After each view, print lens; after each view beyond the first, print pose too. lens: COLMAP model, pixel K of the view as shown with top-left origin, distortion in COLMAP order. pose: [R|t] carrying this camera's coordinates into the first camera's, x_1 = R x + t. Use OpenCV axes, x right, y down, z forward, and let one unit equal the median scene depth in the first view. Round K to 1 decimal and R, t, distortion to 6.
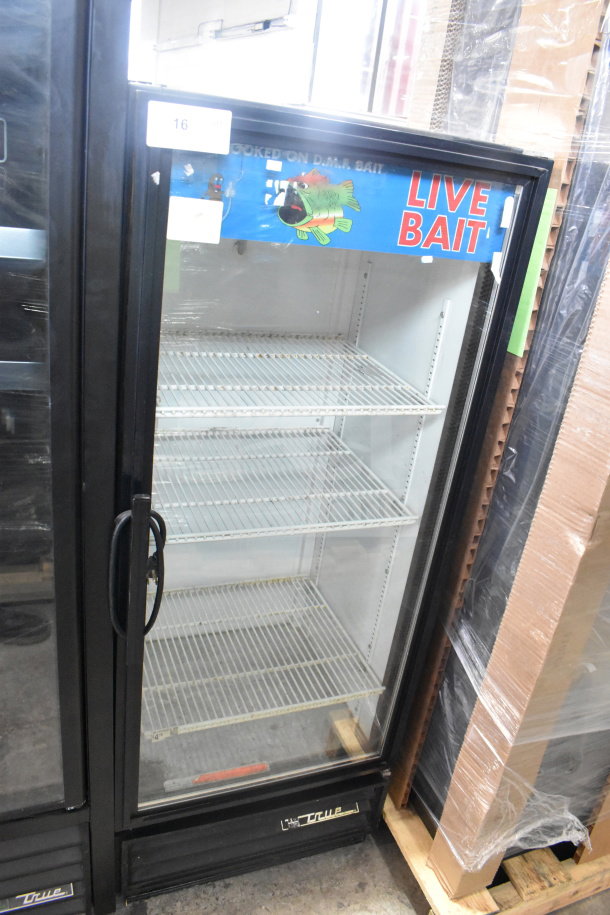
lens RADIAL K [[695.8, 0, 305.0], [0, 695.8, 457.5], [0, 0, 1]] dist [-0.061620, -0.000069]
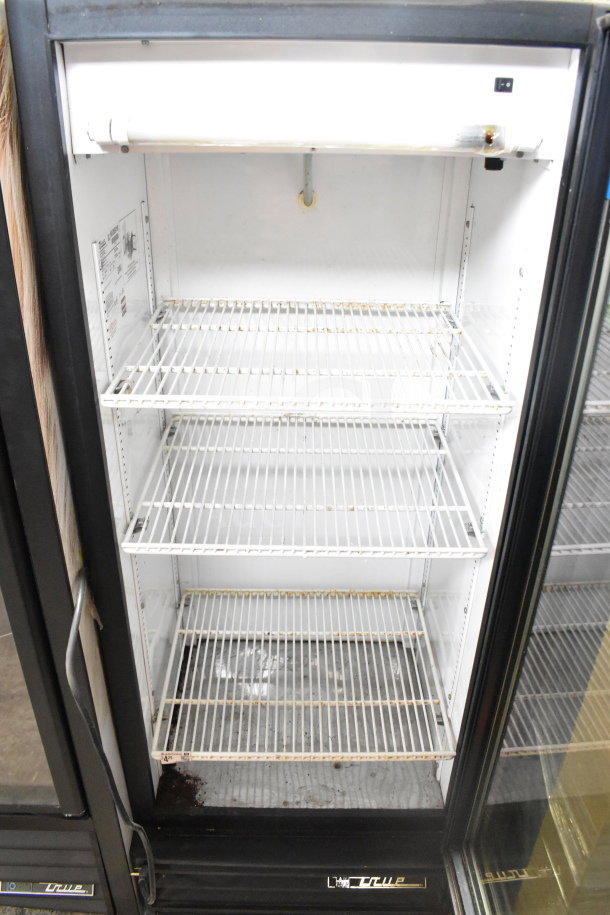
lens RADIAL K [[695.8, 0, 305.0], [0, 695.8, 457.5], [0, 0, 1]] dist [-0.061620, -0.000069]
pose [[0.920987, 0.066366, -0.383899, 0.259788], [-0.048337, 0.997236, 0.056435, -0.044614], [0.386583, -0.033419, 0.921649, 0.245367]]
